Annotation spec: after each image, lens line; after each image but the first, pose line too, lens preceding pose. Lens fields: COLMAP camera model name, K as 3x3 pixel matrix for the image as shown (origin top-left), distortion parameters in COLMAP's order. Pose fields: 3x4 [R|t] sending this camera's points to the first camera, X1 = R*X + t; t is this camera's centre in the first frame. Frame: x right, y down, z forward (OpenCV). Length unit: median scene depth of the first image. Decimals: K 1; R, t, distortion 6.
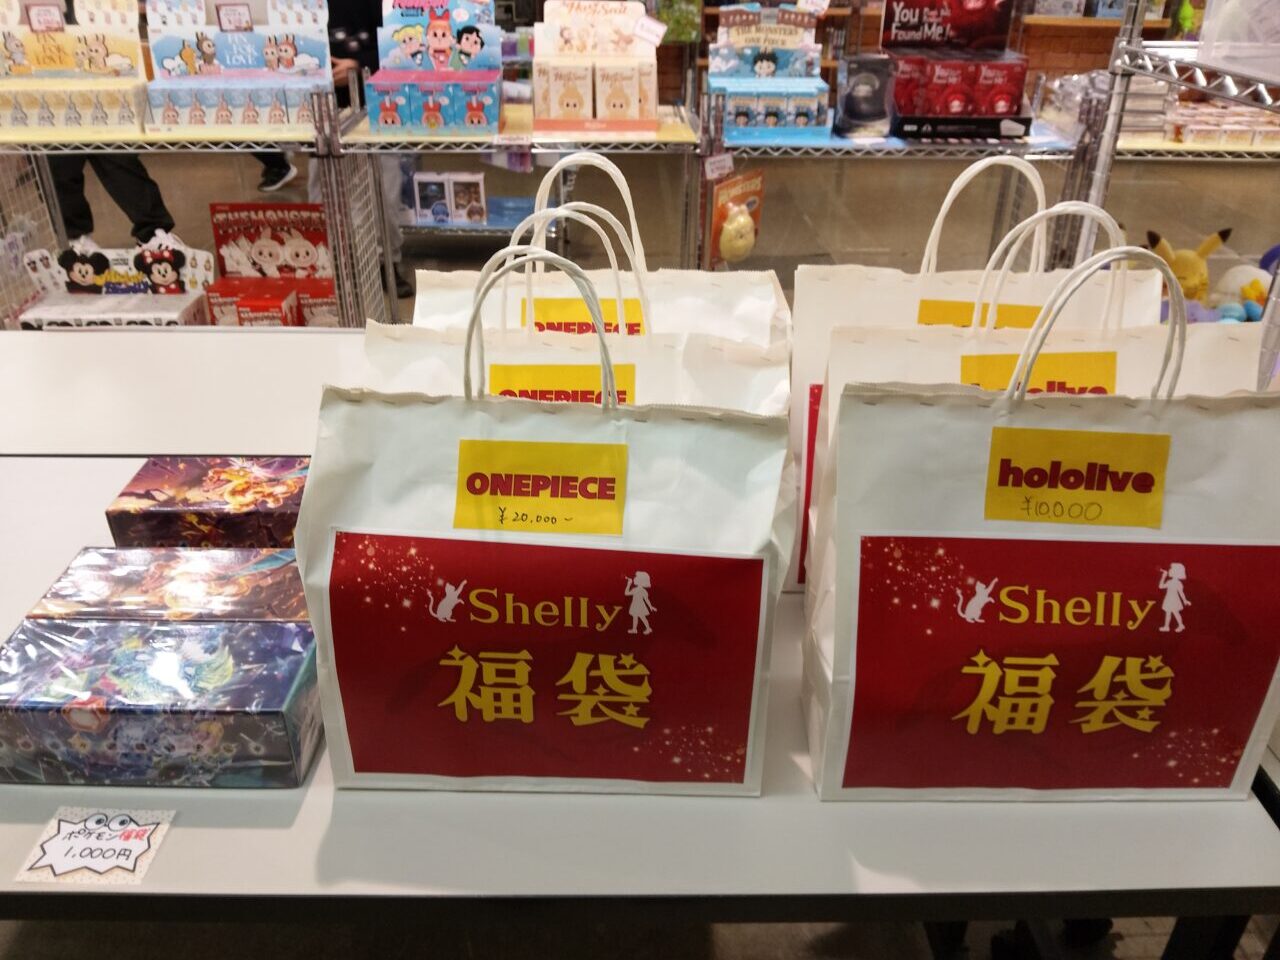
lens RADIAL K [[1012.4, 0, 640.0], [0, 1012.4, 480.0], [0, 0, 1]] dist [0.044708, -0.127116]
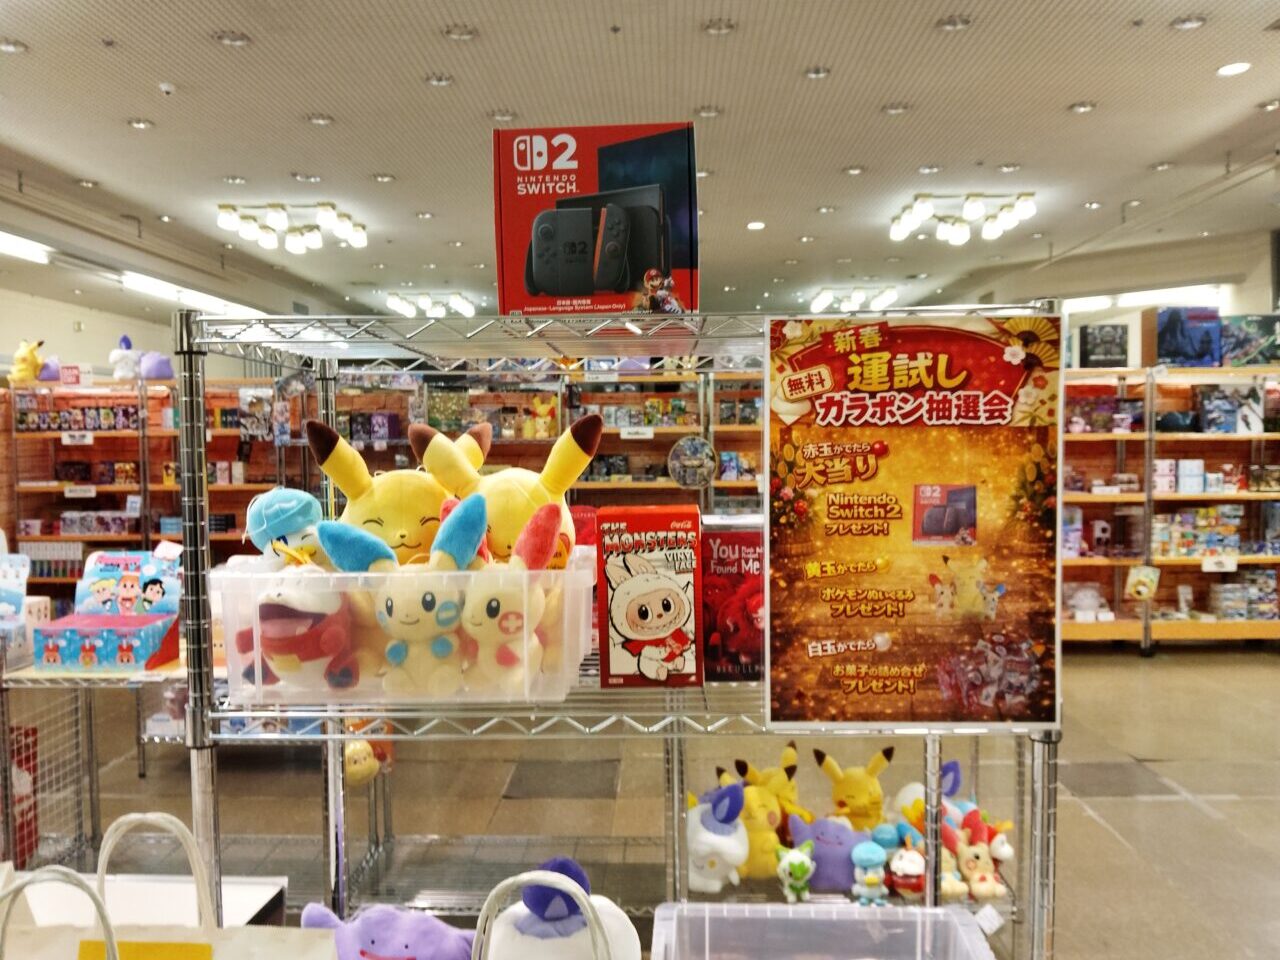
lens RADIAL K [[999.4, 0, 640.0], [0, 999.4, 480.0], [0, 0, 1]] dist [0.090105, -0.191634]
pose [[0.998604, -0.013790, -0.050996, 0.446903], [-0.010637, 0.893071, -0.449789, -0.033703], [0.051746, 0.449704, 0.891678, -0.052843]]
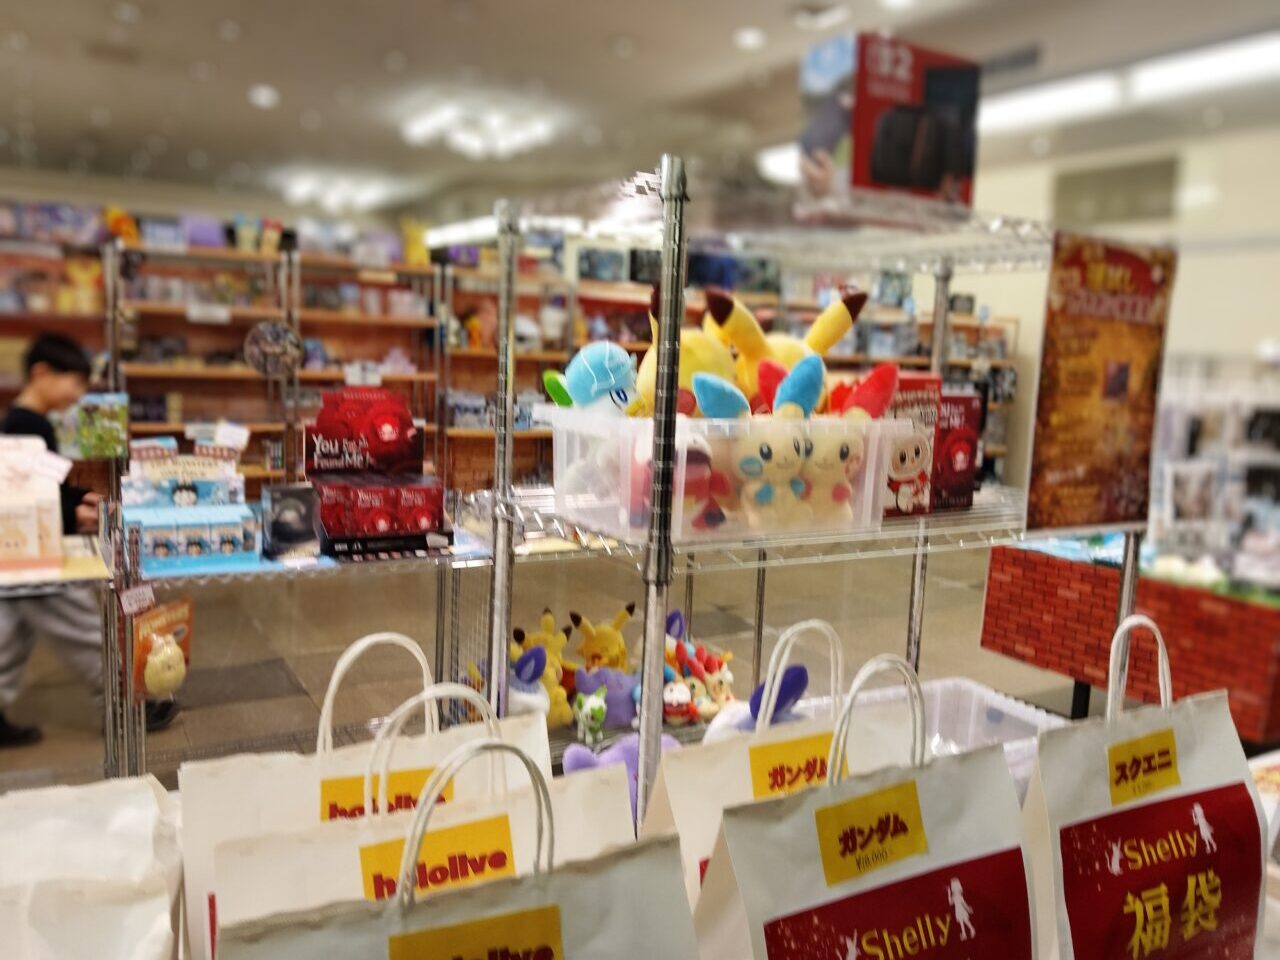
lens RADIAL K [[999.4, 0, 640.0], [0, 999.4, 480.0], [0, 0, 1]] dist [0.090105, -0.191634]
pose [[0.870696, -0.029649, 0.490928, 0.026618], [0.203825, 0.930180, -0.305322, -0.030612], [-0.447599, 0.365906, 0.815946, -0.010965]]
